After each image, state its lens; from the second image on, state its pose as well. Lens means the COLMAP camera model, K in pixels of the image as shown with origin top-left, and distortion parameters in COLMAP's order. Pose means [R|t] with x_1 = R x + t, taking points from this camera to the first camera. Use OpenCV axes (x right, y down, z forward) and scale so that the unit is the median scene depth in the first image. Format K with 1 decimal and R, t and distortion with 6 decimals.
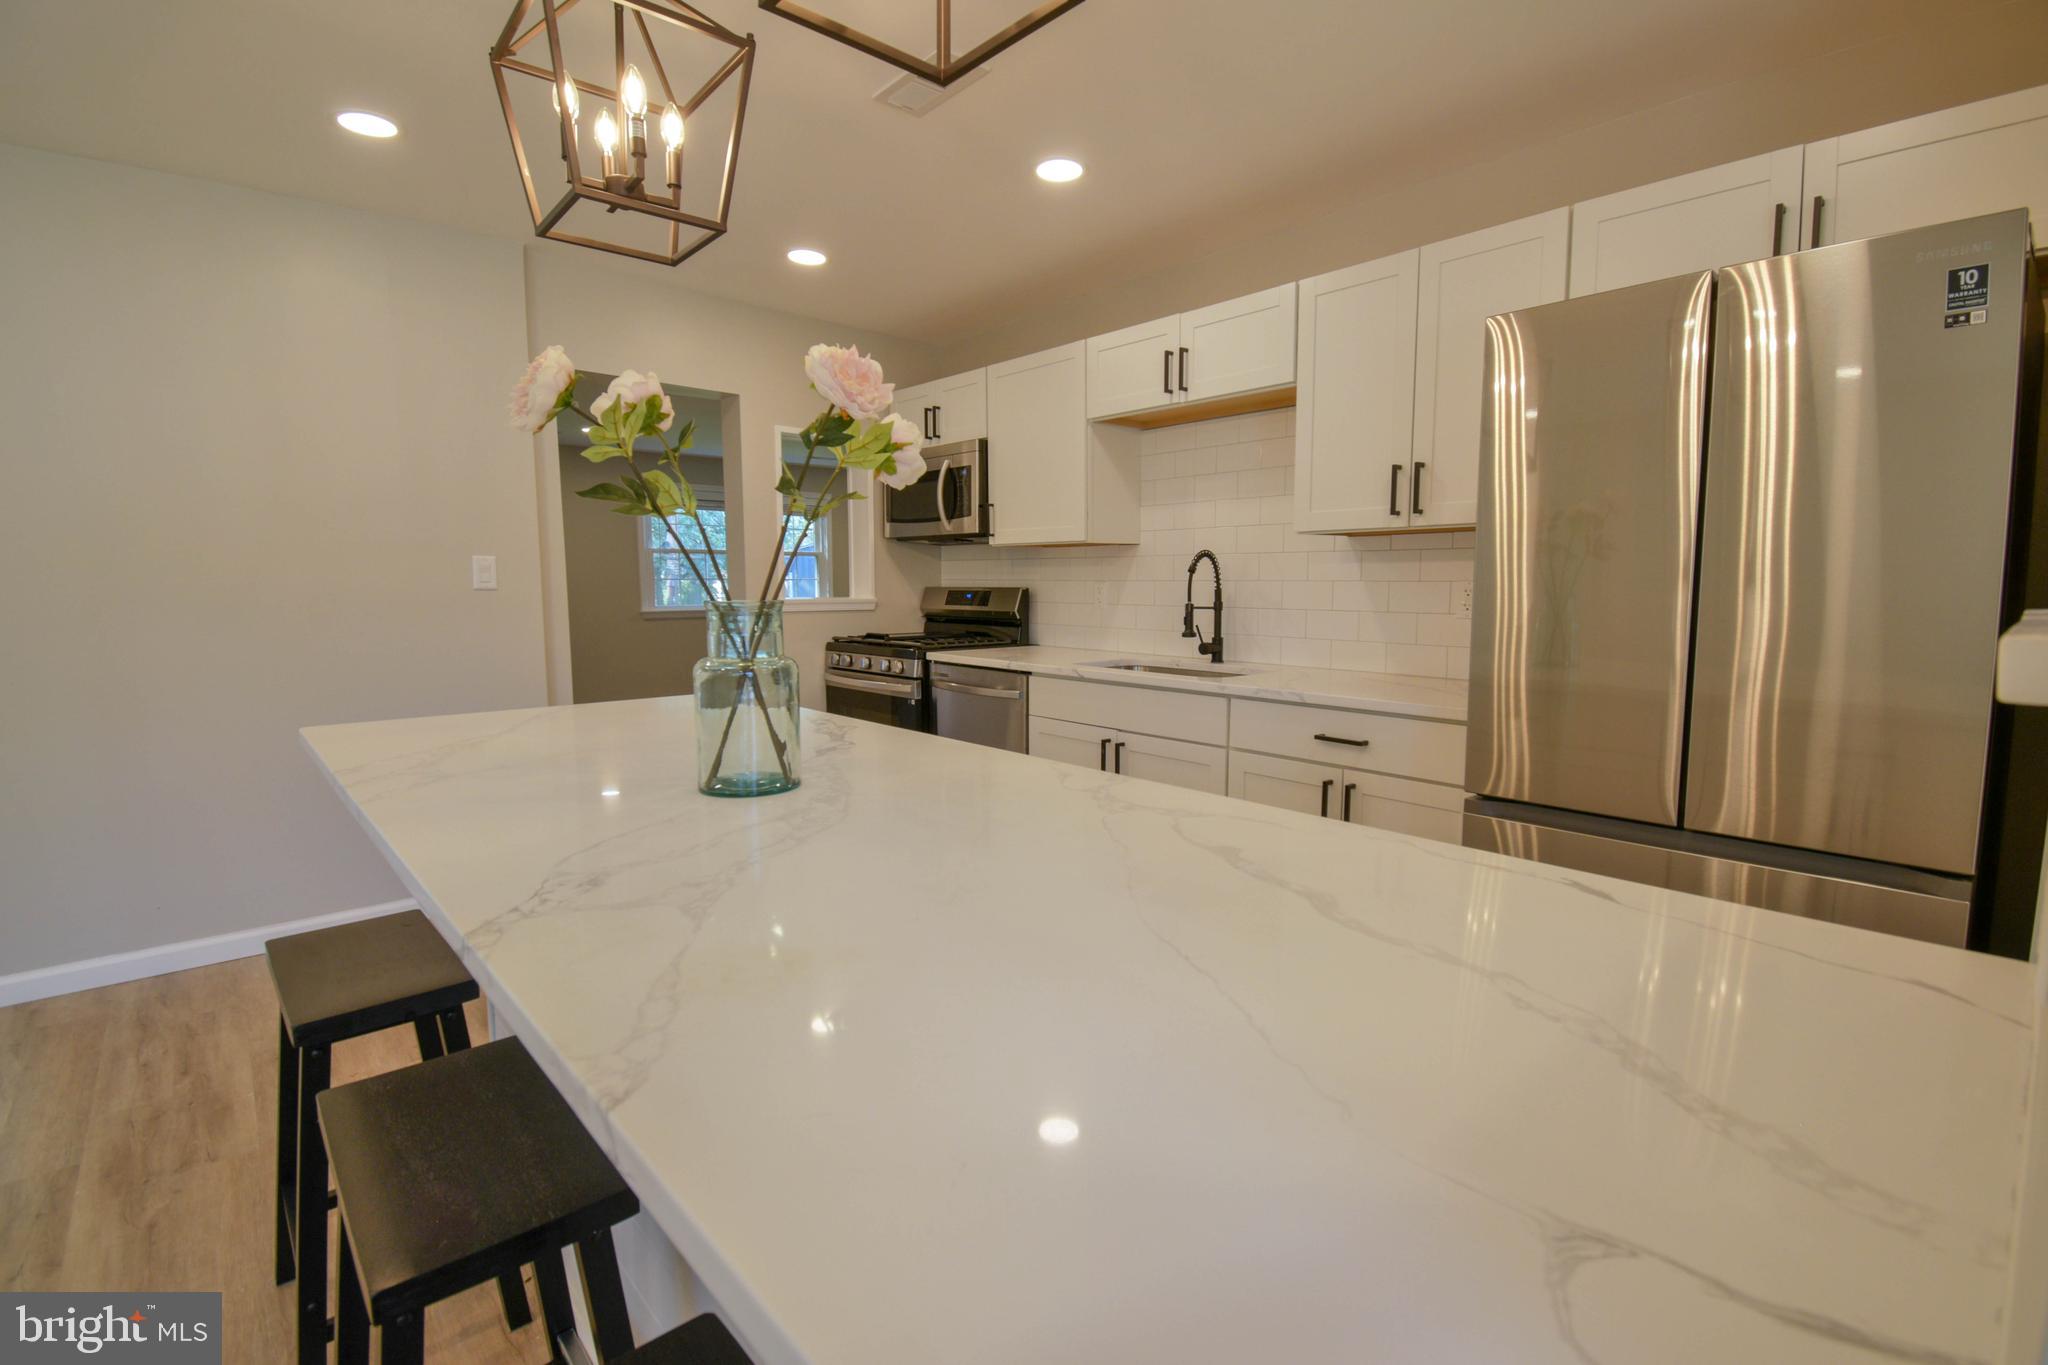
lens RADIAL K [[915.0, 0, 1037.0], [0, 915.0, 682.1], [0, 0, 1]] dist [-0.004598, -0.000467]
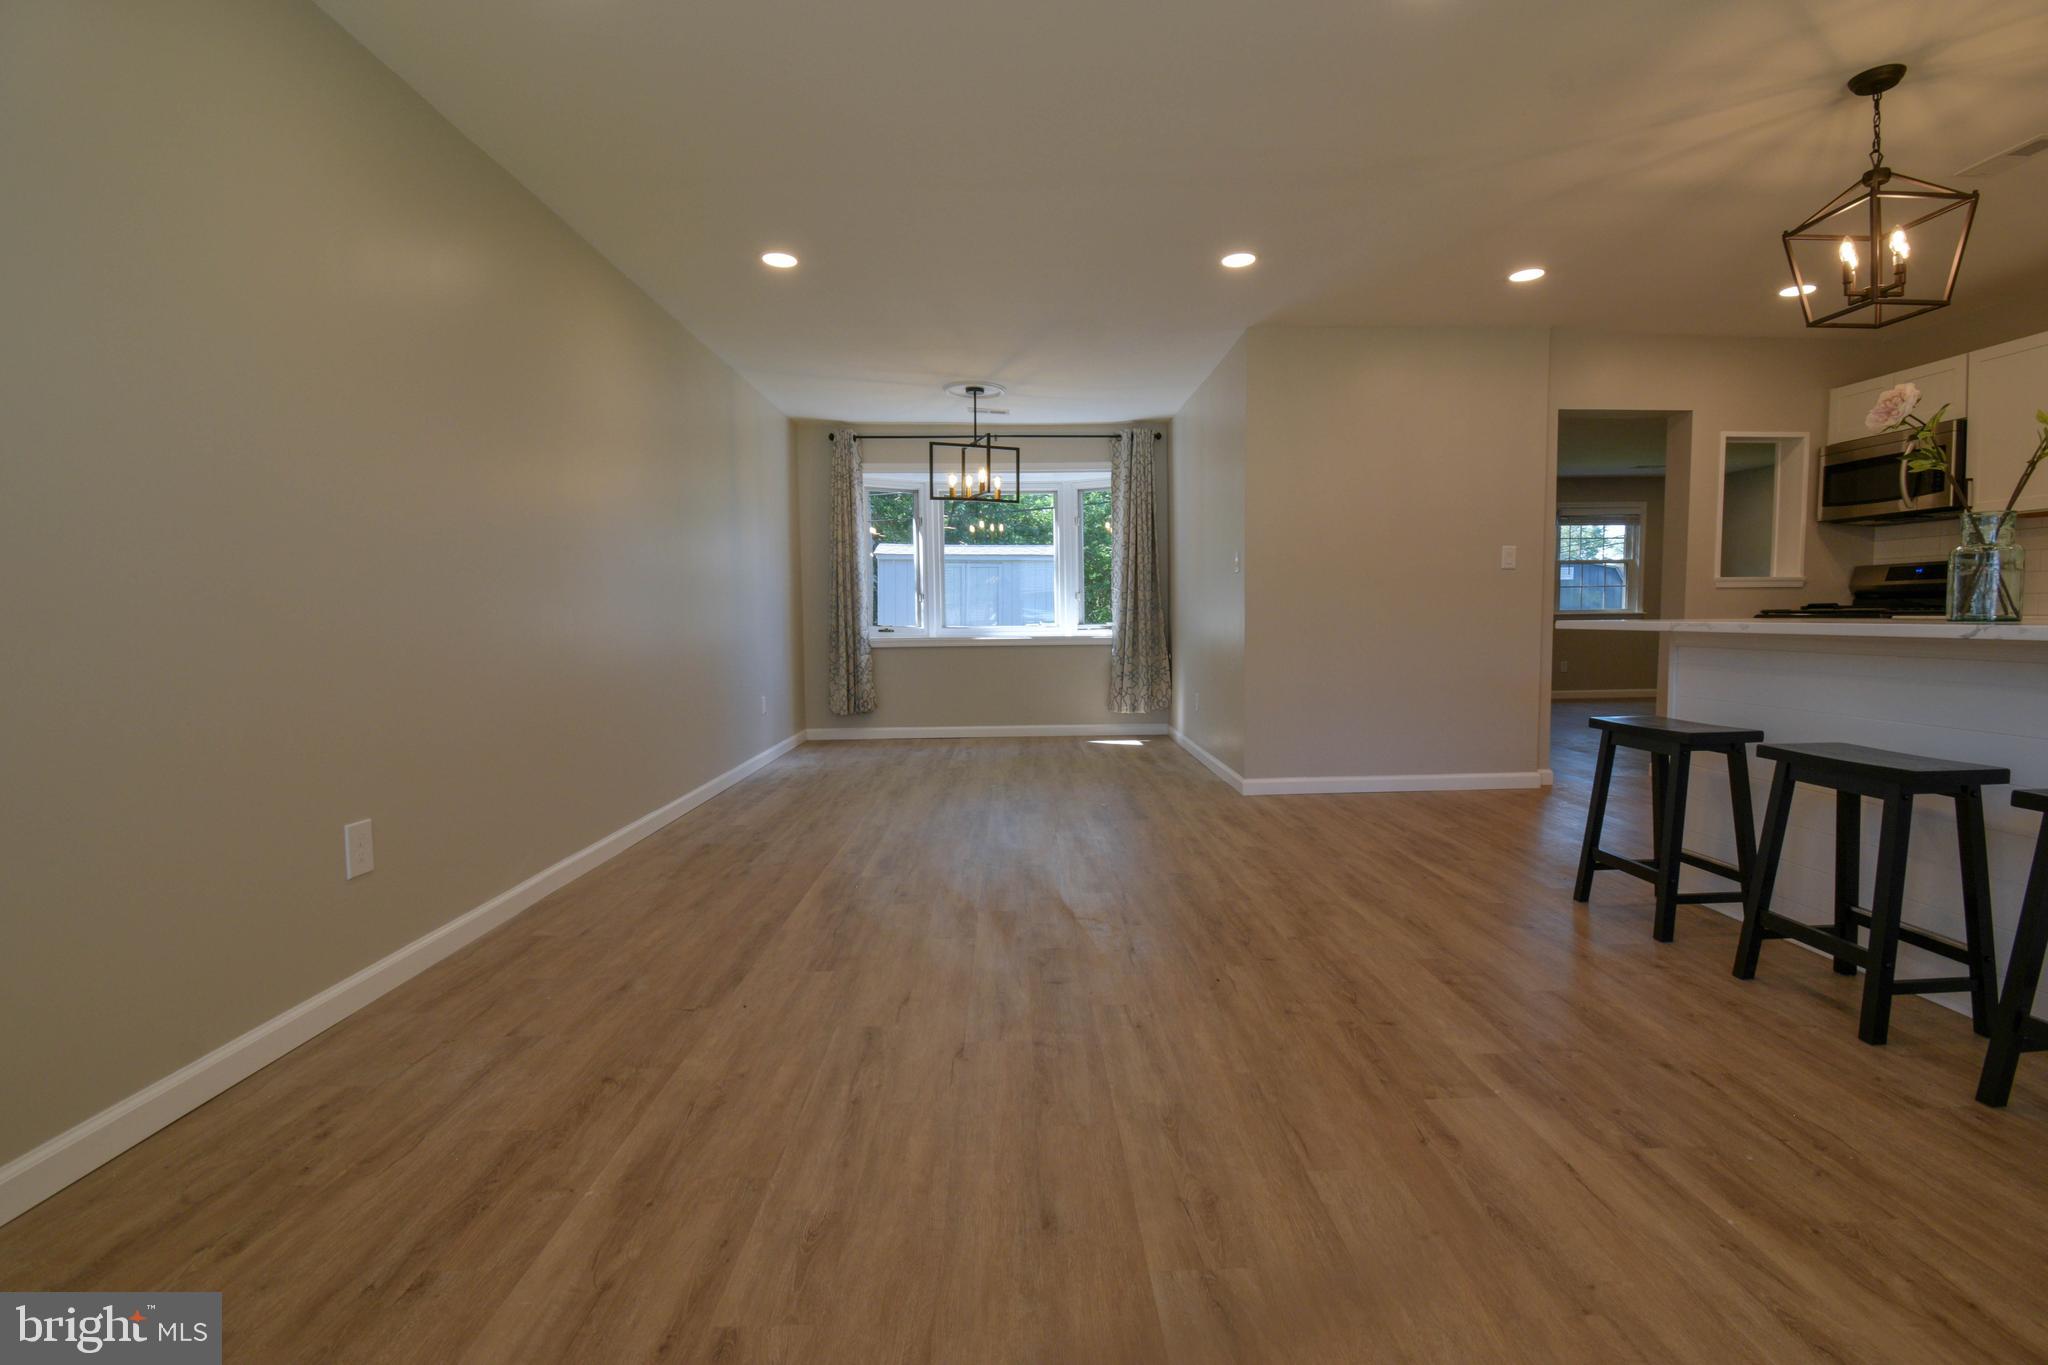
lens RADIAL K [[915.0, 0, 1037.0], [0, 915.0, 682.1], [0, 0, 1]] dist [-0.004598, -0.000467]
pose [[0.759131, 0.033311, -0.650085, -0.161034], [-0.056754, 0.998274, -0.015120, 0.105596], [0.648459, 0.048373, 0.759711, -0.431782]]
